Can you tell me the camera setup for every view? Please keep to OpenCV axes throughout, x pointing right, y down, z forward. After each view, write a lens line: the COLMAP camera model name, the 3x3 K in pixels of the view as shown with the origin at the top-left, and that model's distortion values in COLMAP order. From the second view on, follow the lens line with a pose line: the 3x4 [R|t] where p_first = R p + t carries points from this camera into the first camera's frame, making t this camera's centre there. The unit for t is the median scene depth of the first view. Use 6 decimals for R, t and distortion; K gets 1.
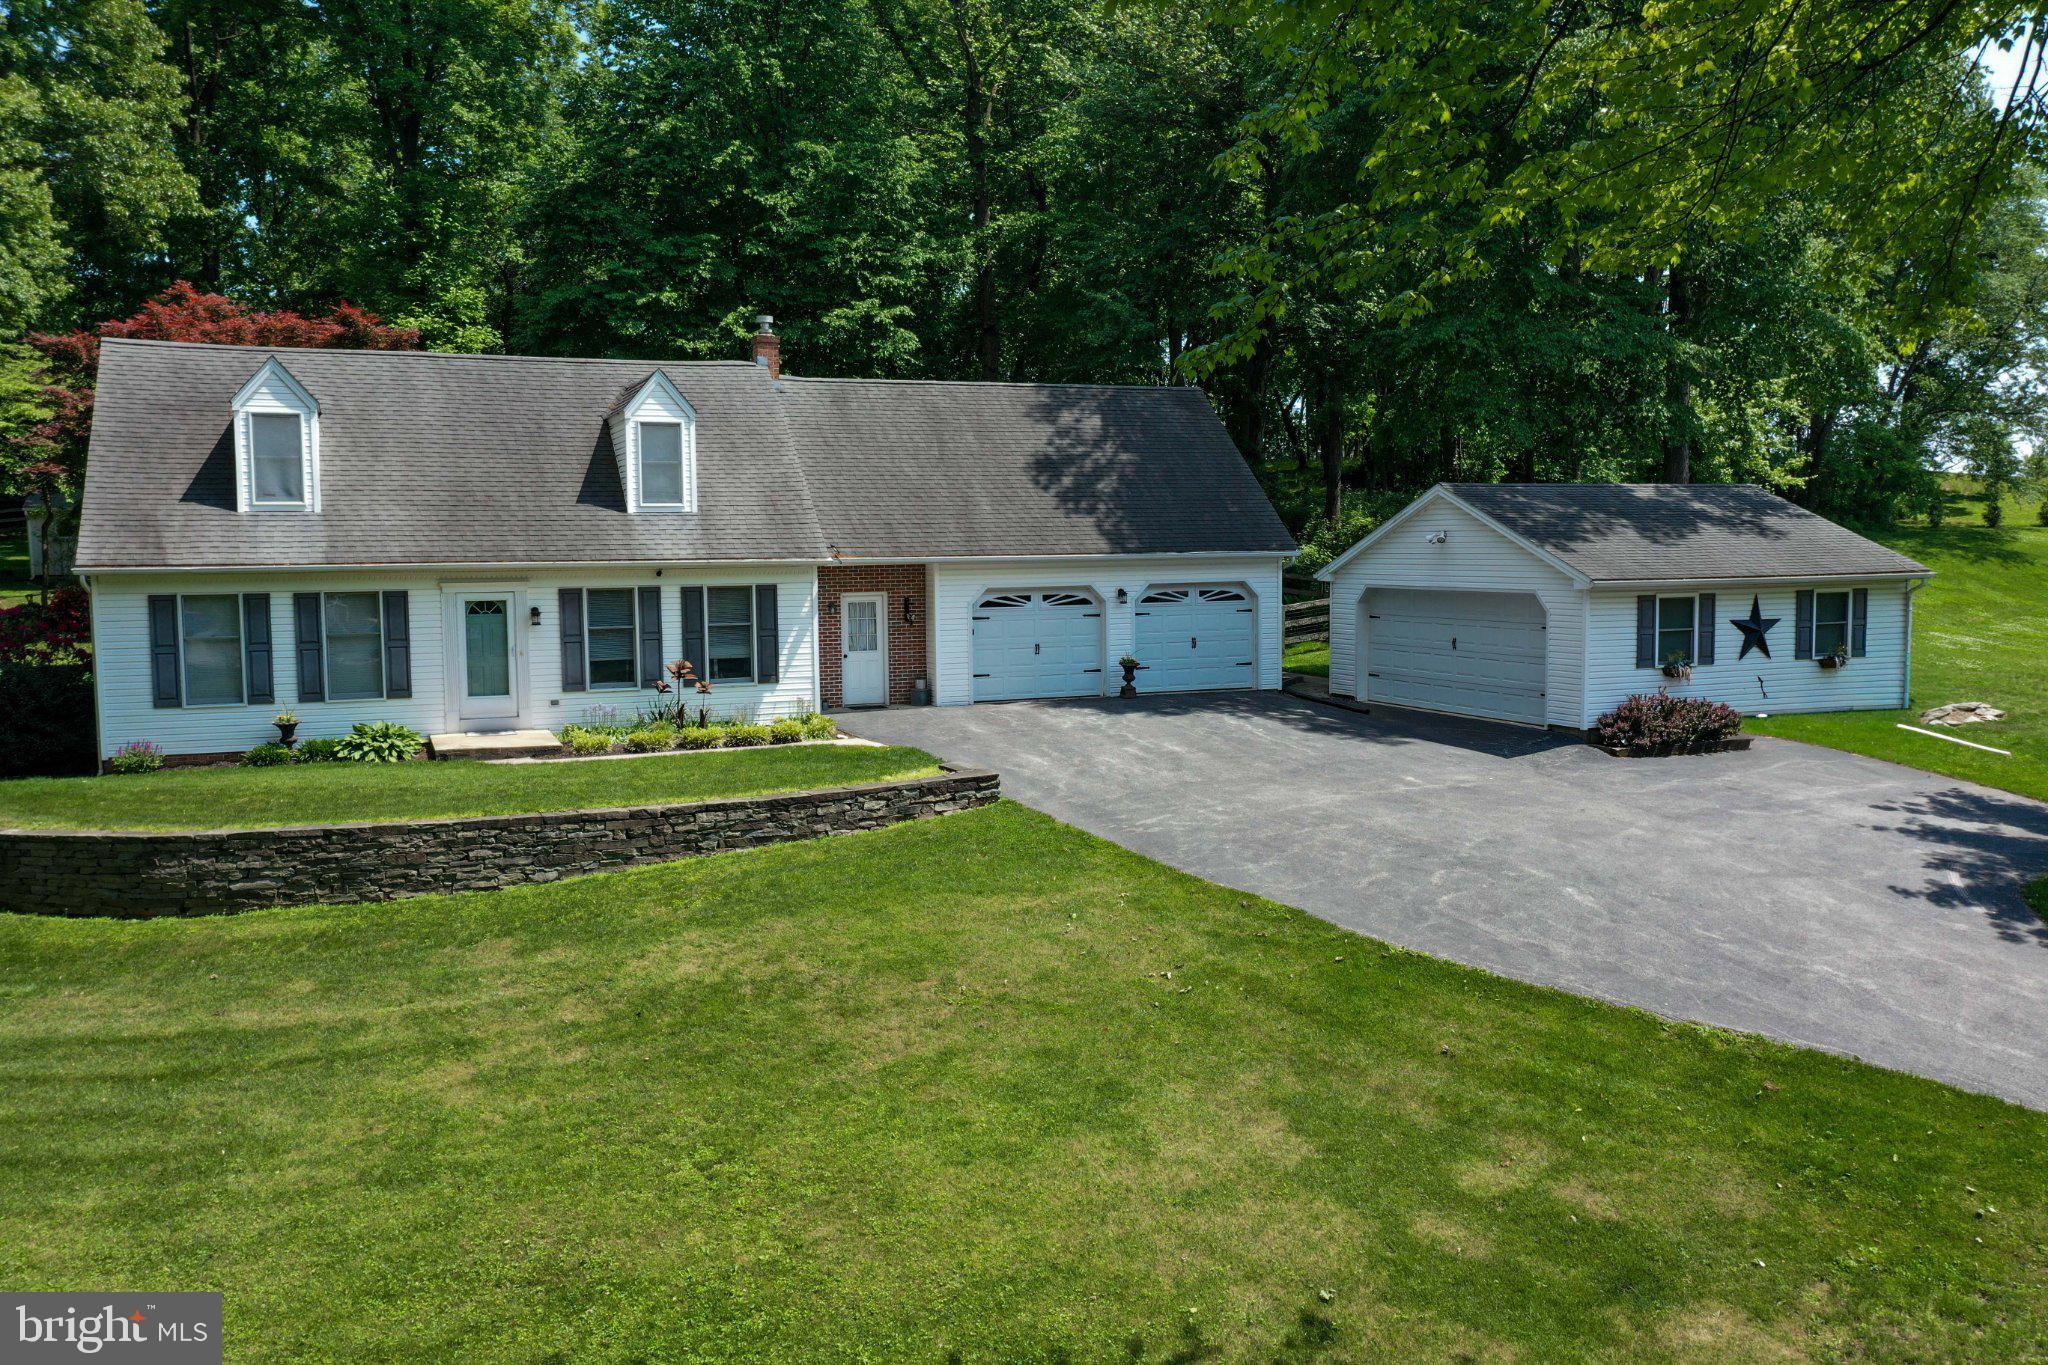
lens RADIAL K [[1607.5, 0, 1024.0], [0, 1607.5, 682.5], [0, 0, 1]] dist [-0.014022, -0.001230]
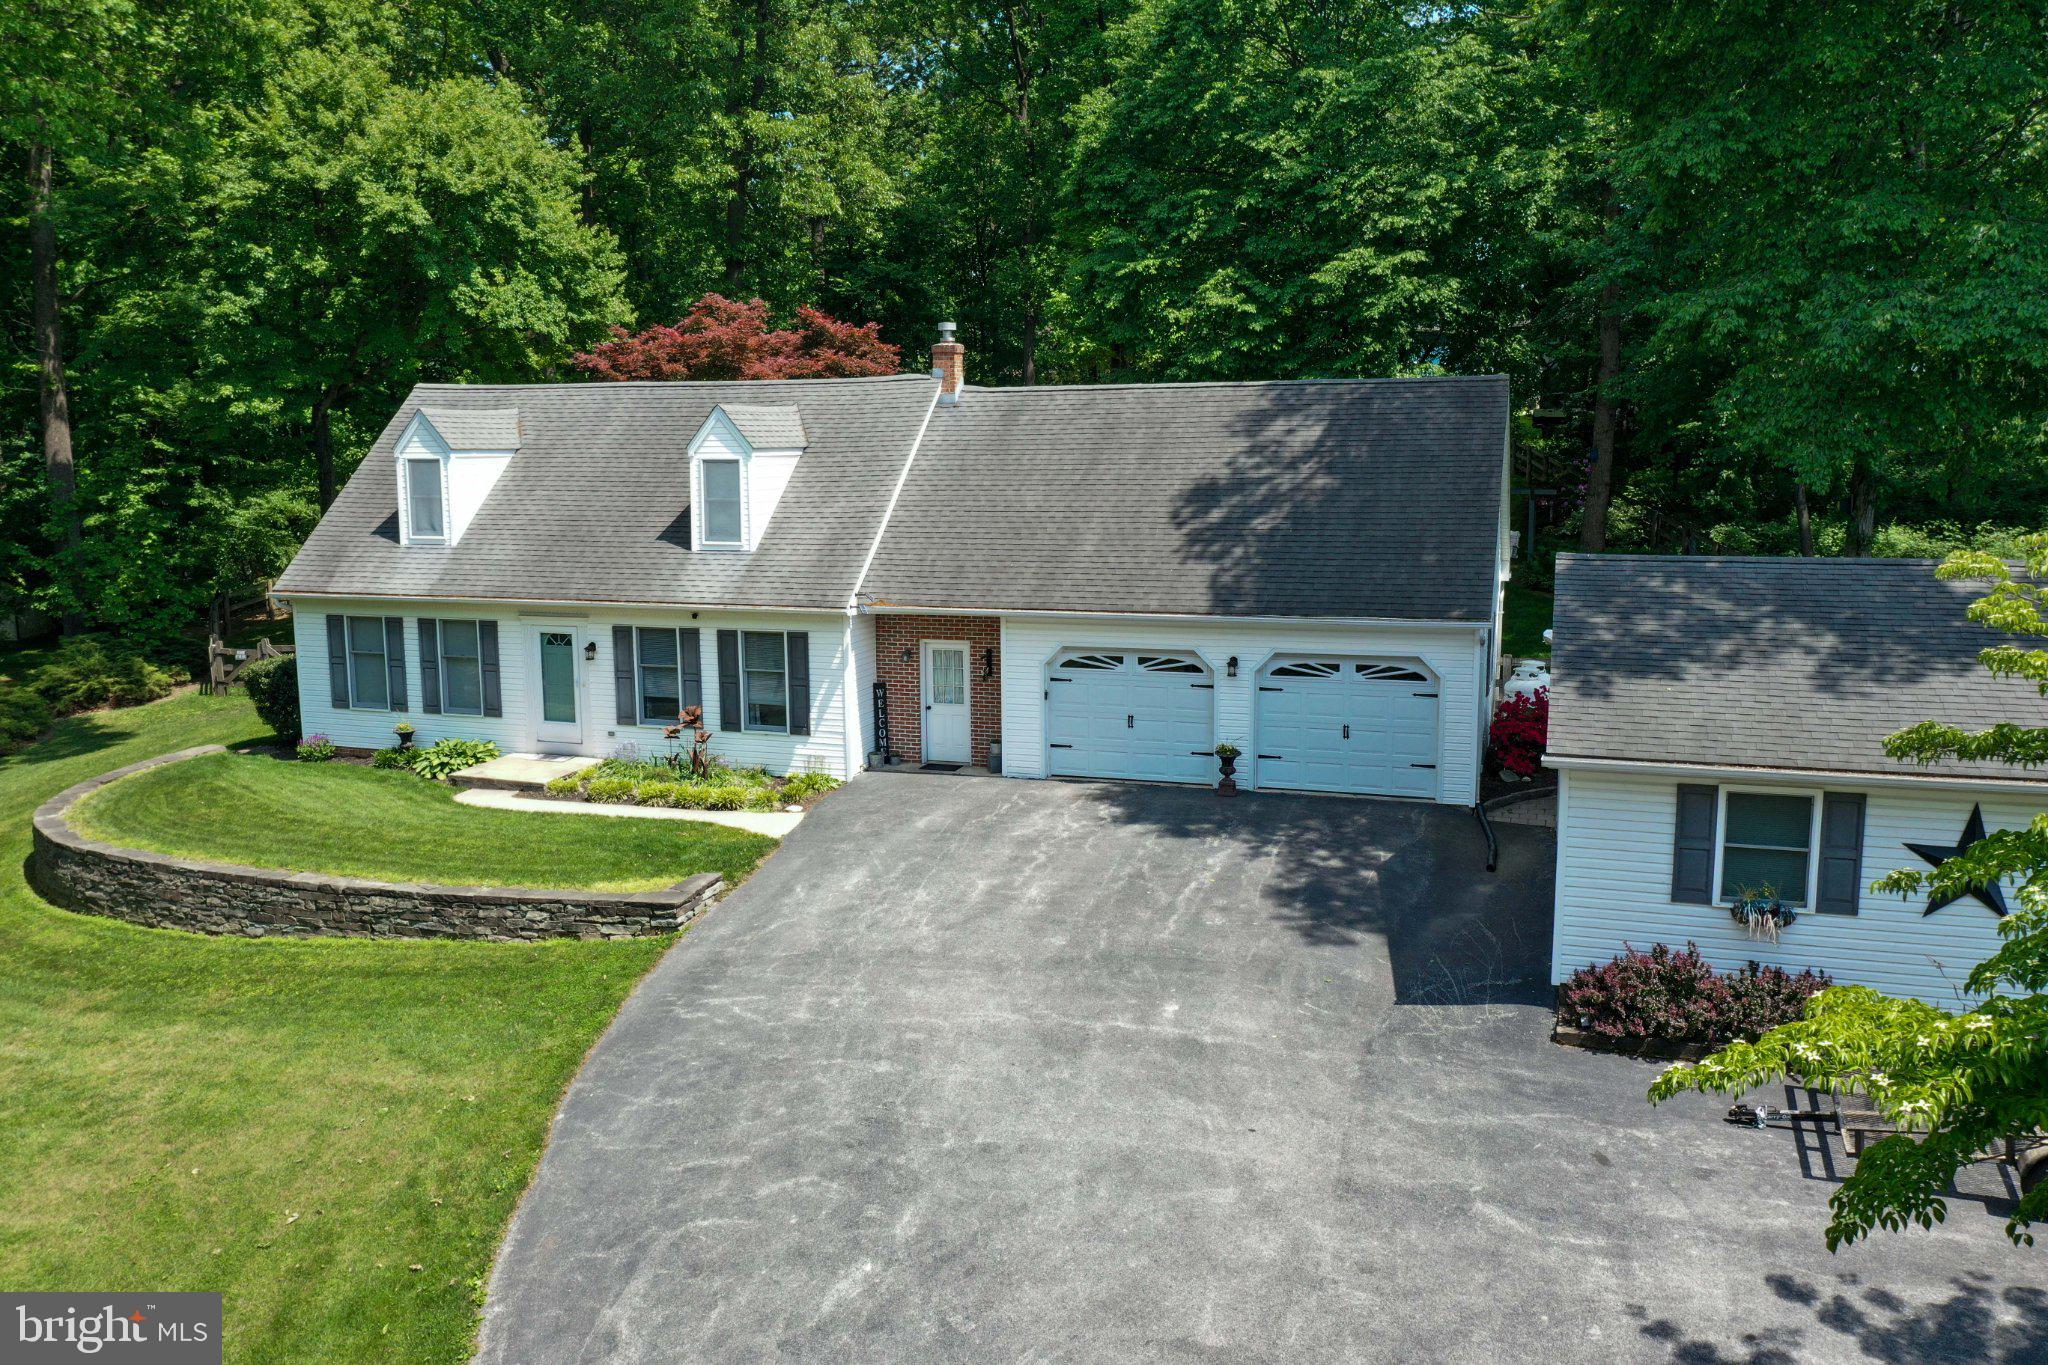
lens RADIAL K [[1614.7, 0, 1020.2], [0, 1614.7, 670.0], [0, 0, 1]] dist [-0.004473, 0.001528]
pose [[0.747630, 0.098436, -0.656779, 0.597481], [-0.056503, 0.994797, 0.084777, -0.134285], [0.661707, -0.026272, 0.749302, 0.399243]]
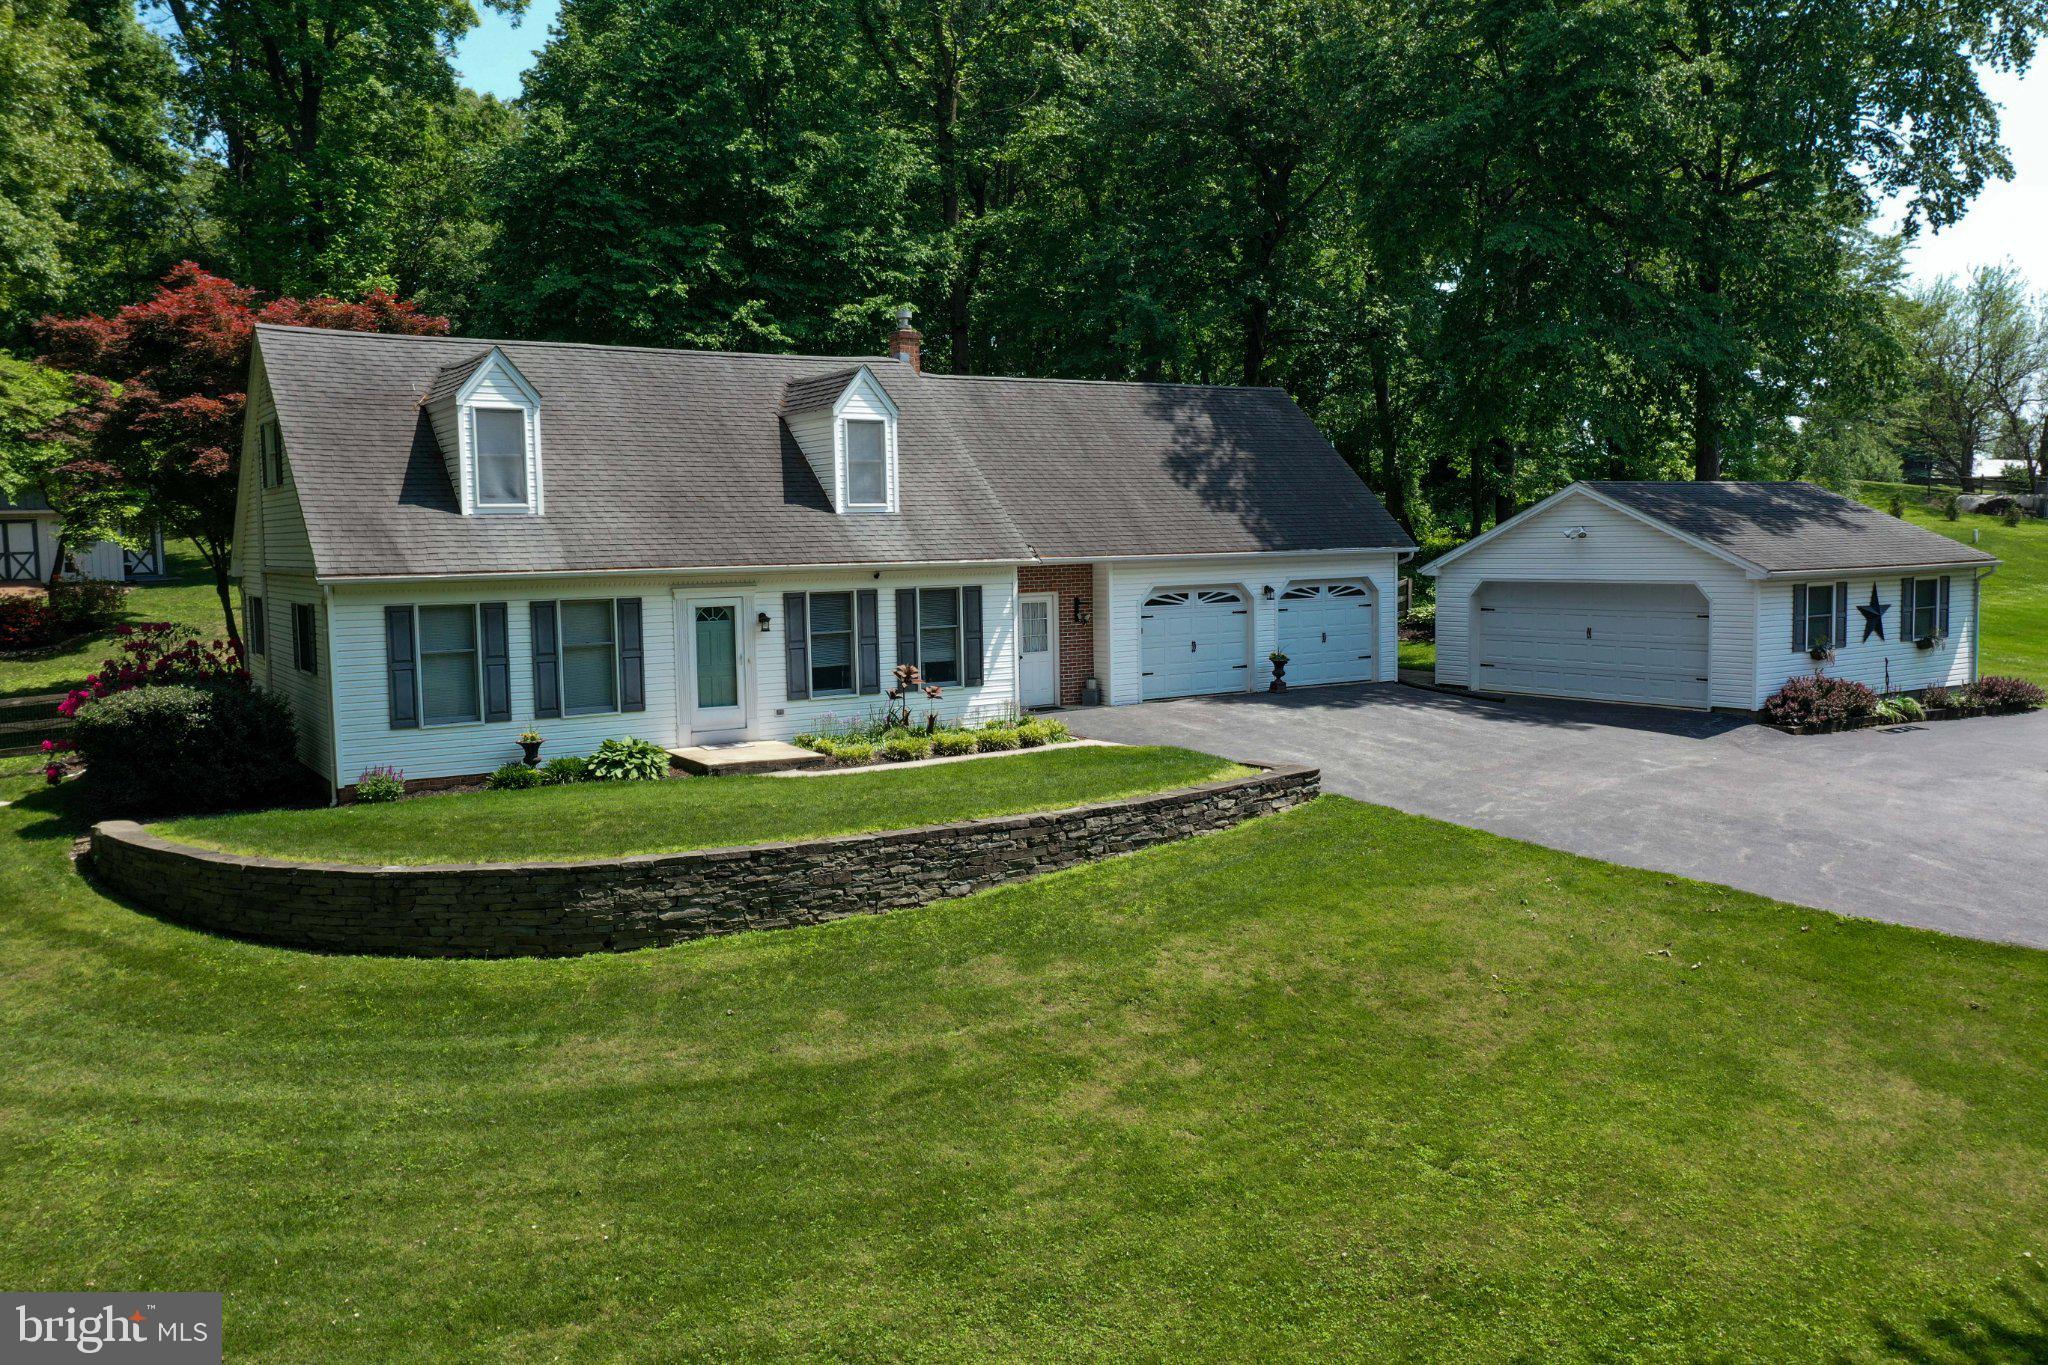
lens RADIAL K [[1607.5, 0, 1024.0], [0, 1607.5, 682.5], [0, 0, 1]] dist [-0.014022, -0.001230]
pose [[0.983745, -0.024677, 0.177868, -0.324238], [0.024523, 0.999695, 0.003067, -0.004540], [-0.177890, 0.001345, 0.984049, 0.031527]]
